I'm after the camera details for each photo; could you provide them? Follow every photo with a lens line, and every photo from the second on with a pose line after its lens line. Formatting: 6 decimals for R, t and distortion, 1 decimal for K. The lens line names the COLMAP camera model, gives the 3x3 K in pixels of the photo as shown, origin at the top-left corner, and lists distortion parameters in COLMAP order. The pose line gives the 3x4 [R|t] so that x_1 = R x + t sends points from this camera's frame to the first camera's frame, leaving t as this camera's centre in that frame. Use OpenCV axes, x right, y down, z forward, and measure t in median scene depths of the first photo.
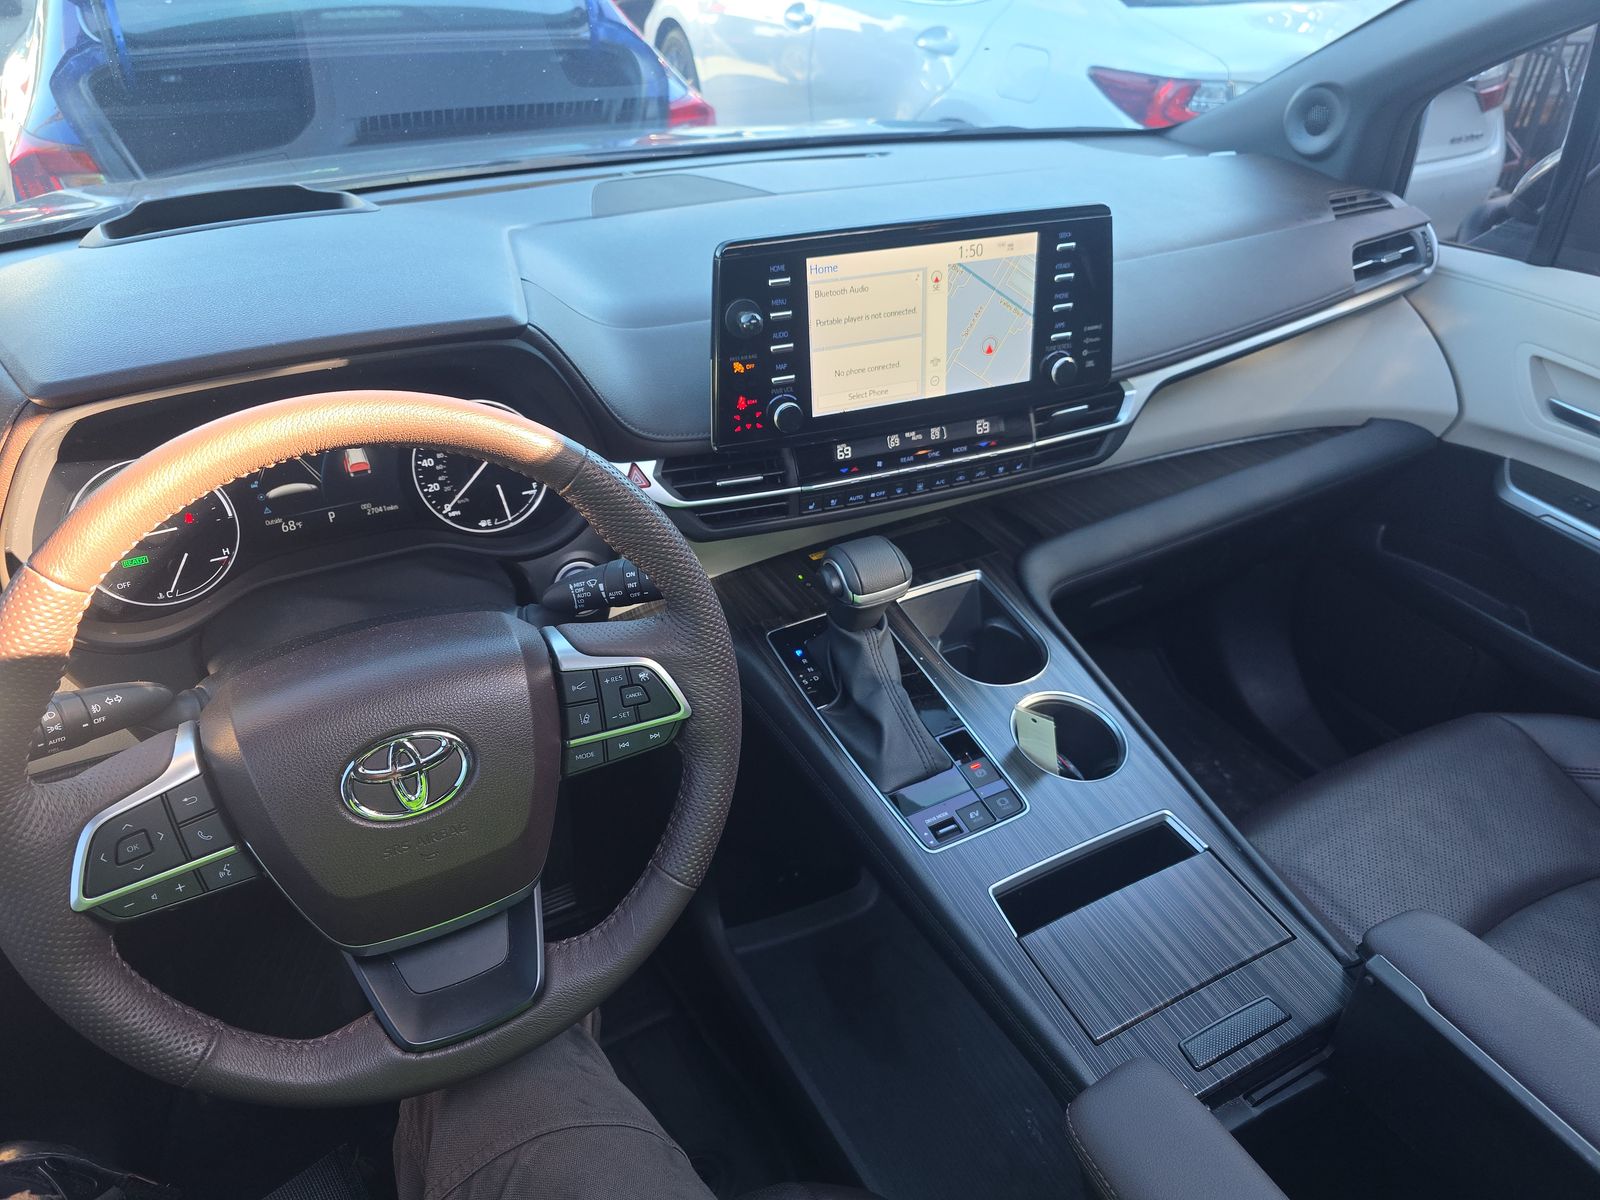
lens RADIAL K [[1102.5, 0, 804.6], [0, 1102.5, 586.4], [0, 0, 1]] dist [0.049420, -0.046557]
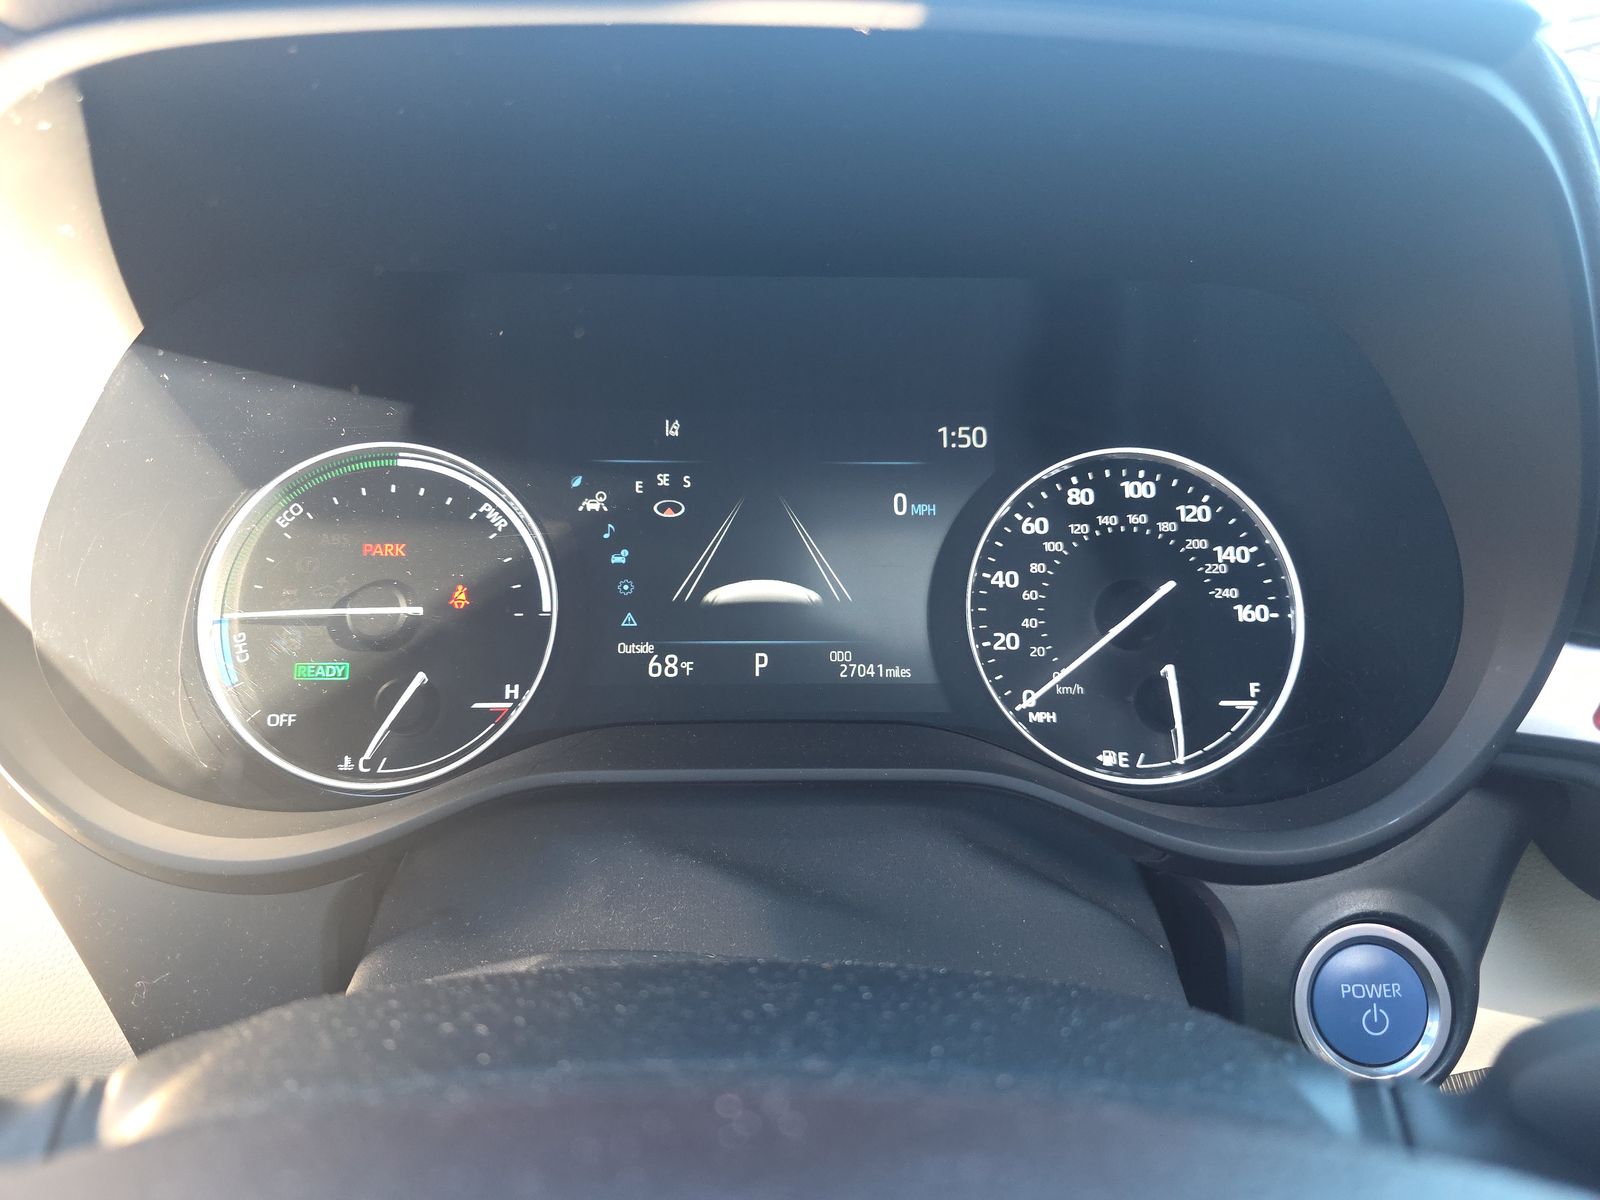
lens RADIAL K [[1102.5, 0, 809.0], [0, 1102.5, 570.4], [0, 0, 1]] dist [0.049420, -0.046557]
pose [[0.901582, 0.120937, -0.415360, -0.245795], [-0.241413, 0.937377, -0.251085, 0.003328], [0.358984, 0.326647, 0.874318, 0.642754]]
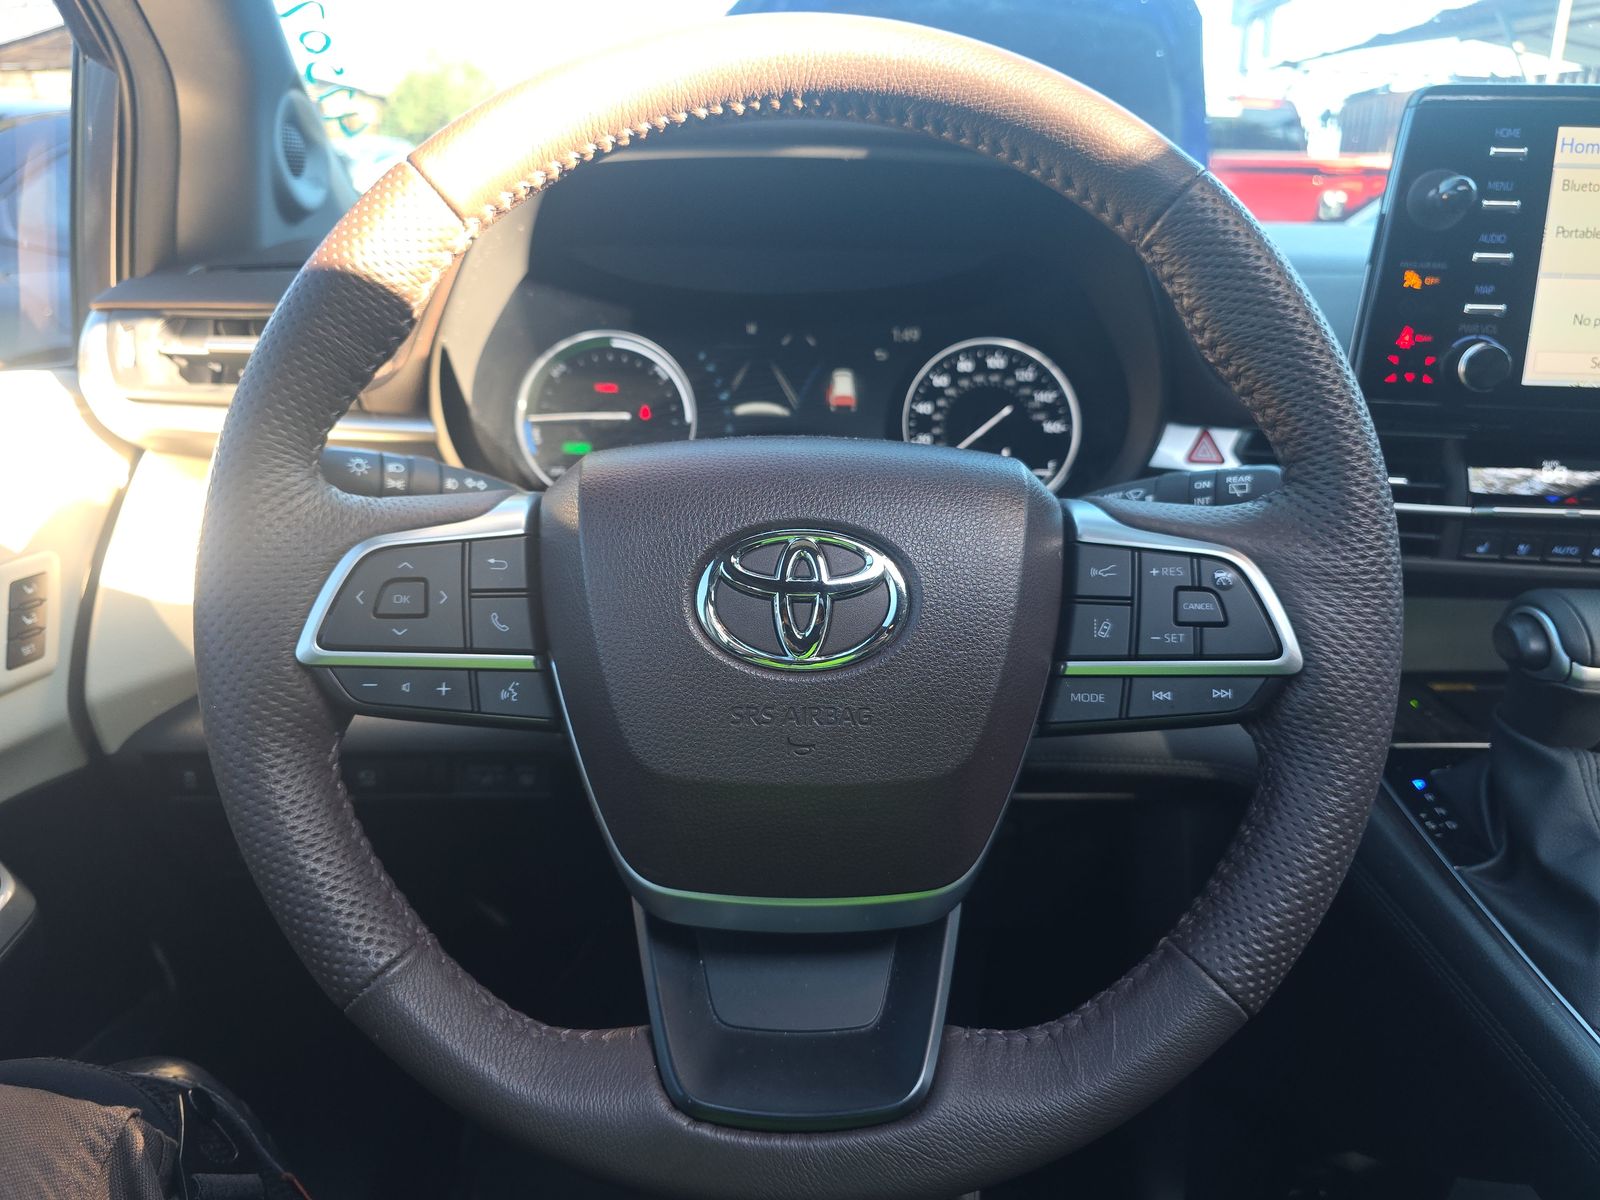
lens RADIAL K [[1102.5, 0, 789.2], [0, 1102.5, 588.6], [0, 0, 1]] dist [0.049420, -0.046557]
pose [[0.892816, 0.148148, -0.425360, -0.079159], [-0.256387, 0.943596, -0.209505, 0.200366], [0.370330, 0.296106, 0.880441, 0.331117]]
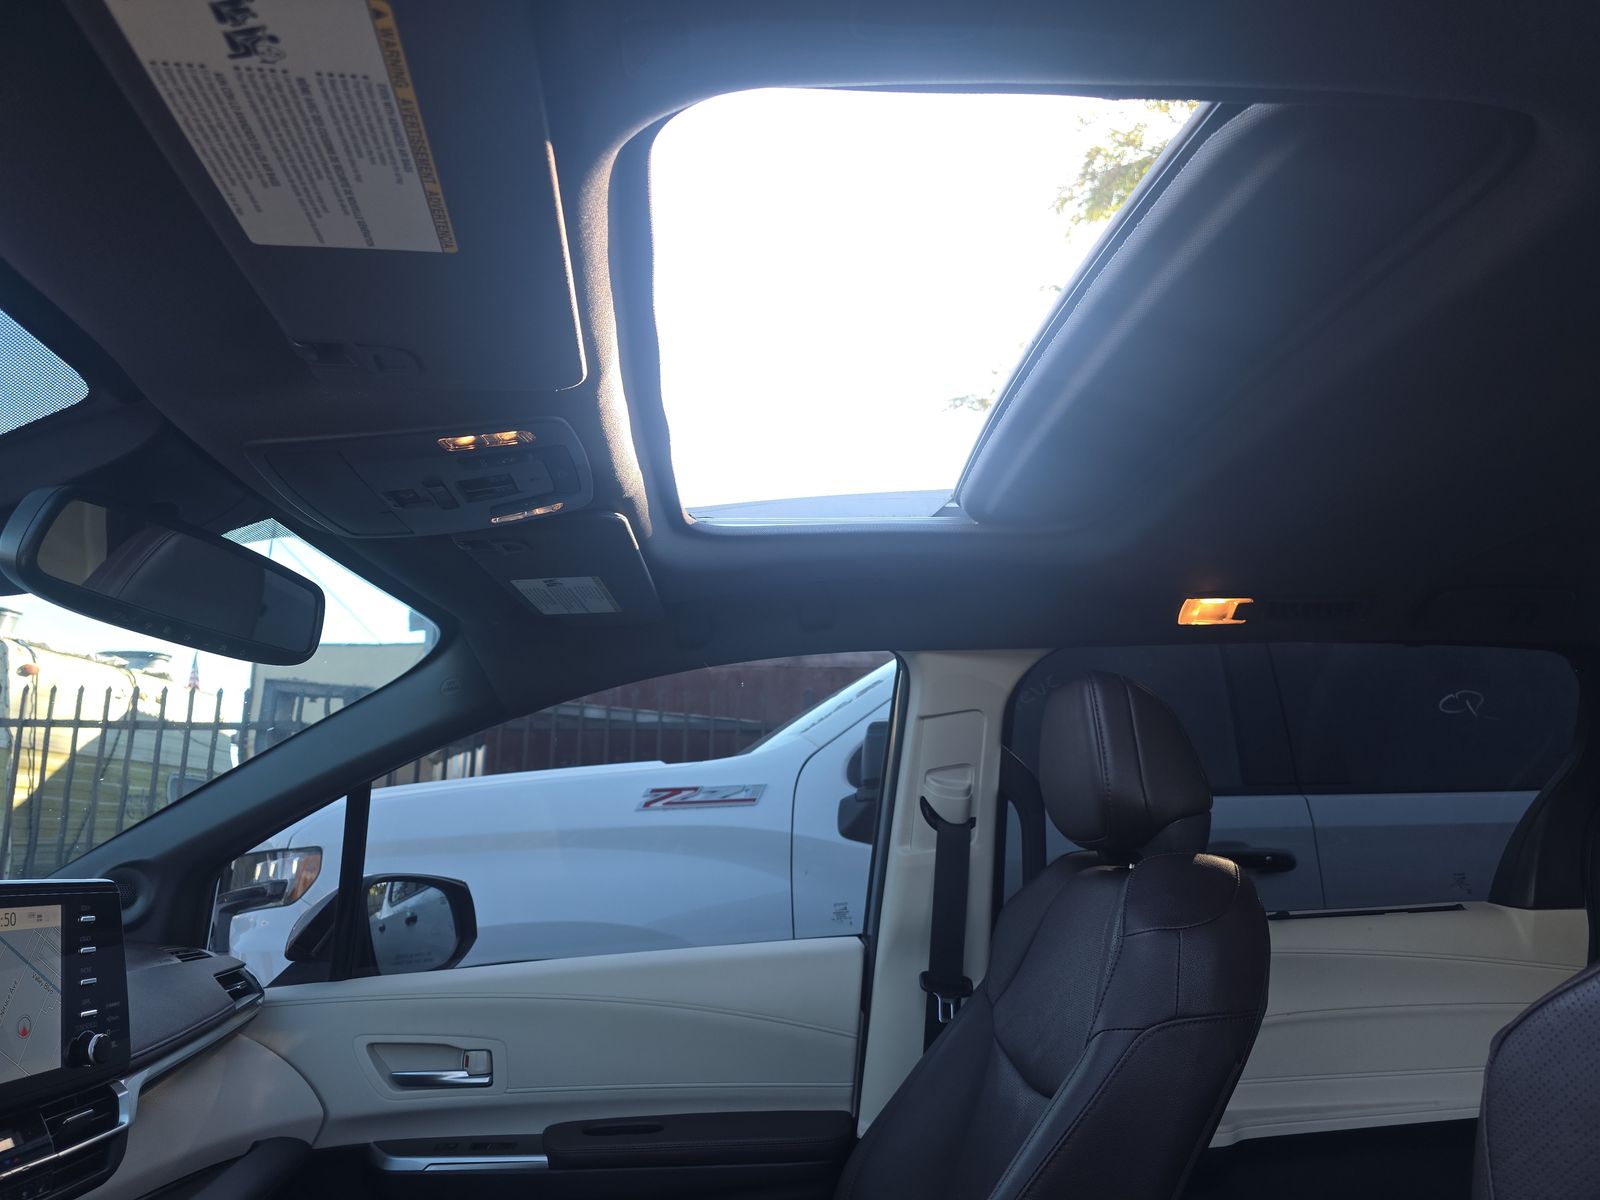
lens RADIAL K [[1102.5, 0, 813.7], [0, 1102.5, 592.6], [0, 0, 1]] dist [0.049420, -0.046557]
pose [[0.398779, 0.188208, 0.897526, -0.480776], [0.519207, 0.760403, -0.390142, 0.209205], [-0.755909, 0.621583, 0.205514, 0.128929]]
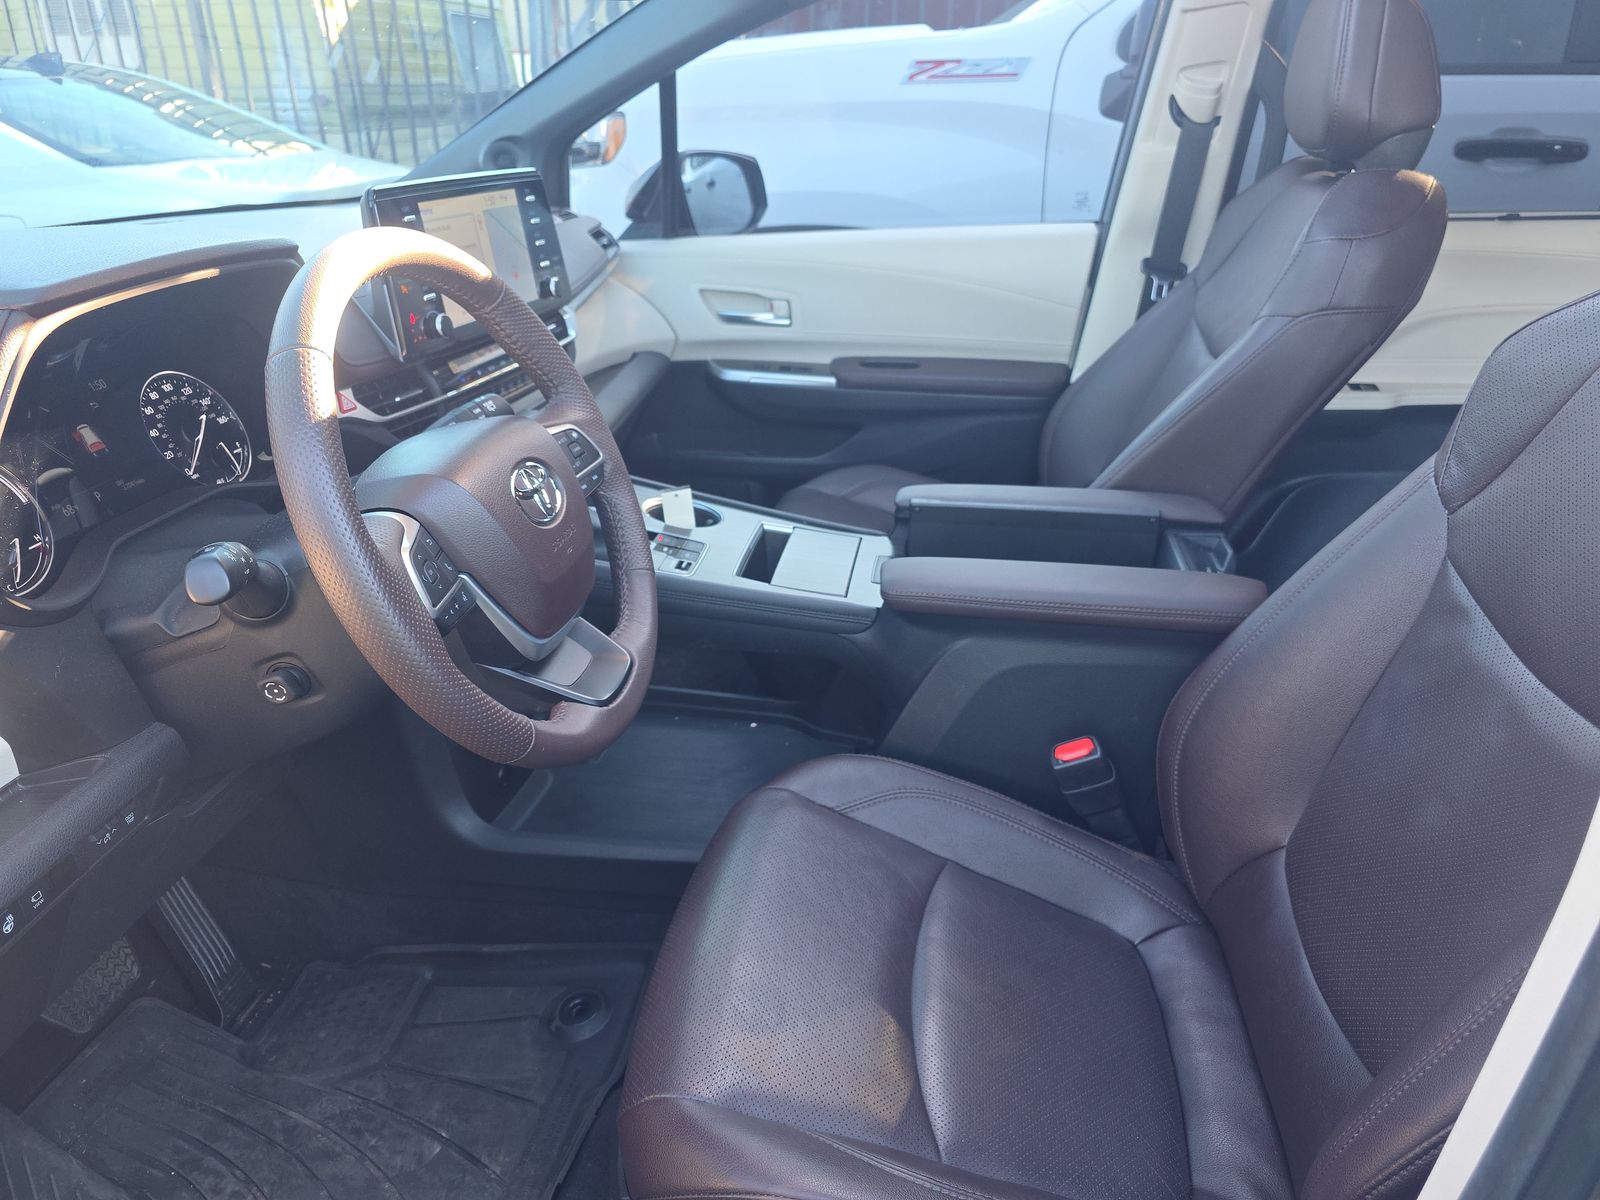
lens RADIAL K [[1102.5, 0, 811.7], [0, 1102.5, 608.0], [0, 0, 1]] dist [0.049420, -0.046557]
pose [[0.591065, -0.346405, 0.728454, -0.813868], [0.443477, 0.893908, 0.065248, 0.243293], [-0.673773, 0.284486, 0.681980, -0.071293]]
